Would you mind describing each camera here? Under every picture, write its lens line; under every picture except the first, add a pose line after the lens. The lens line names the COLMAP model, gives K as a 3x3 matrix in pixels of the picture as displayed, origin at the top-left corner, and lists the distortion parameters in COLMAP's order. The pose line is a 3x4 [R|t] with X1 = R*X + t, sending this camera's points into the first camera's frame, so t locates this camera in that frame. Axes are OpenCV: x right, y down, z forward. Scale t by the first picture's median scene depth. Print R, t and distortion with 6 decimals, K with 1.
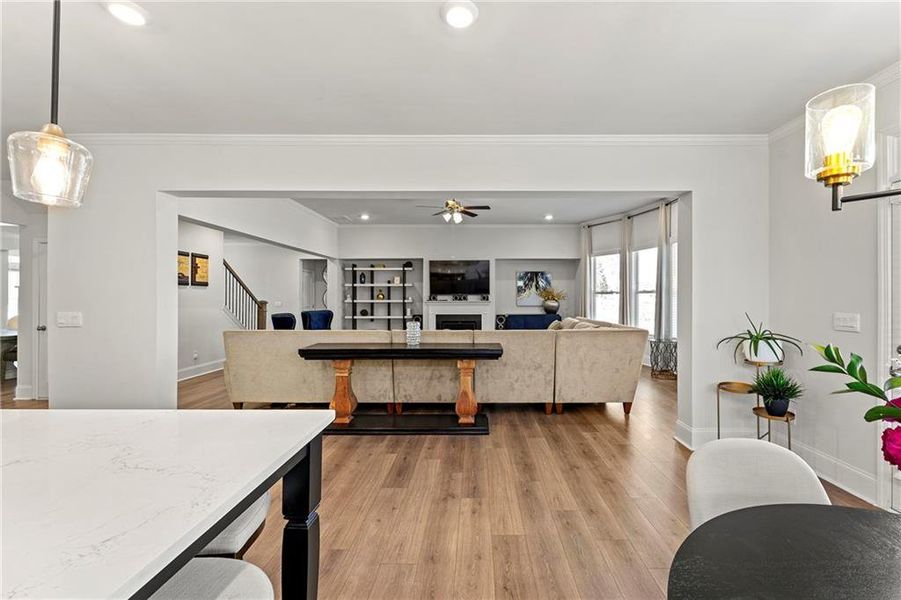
lens RADIAL K [[367.3, 0, 452.3], [0, 367.3, 299.7], [0, 0, 1]] dist [-0.001001, -0.000066]
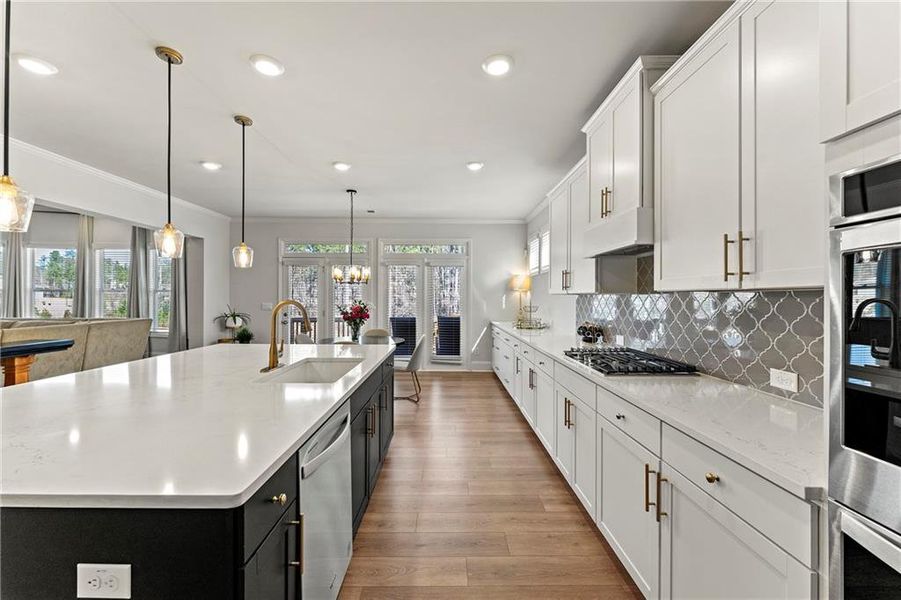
lens RADIAL K [[354.1, 0, 448.2], [0, 354.1, 298.3], [0, 0, 1]] dist [-0.015954, -0.000001]
pose [[-0.032572, 0.000247, 0.999469, -1.070269], [-0.004320, 0.999991, -0.000387, -0.002299], [-0.999460, -0.004330, -0.032571, -0.157797]]
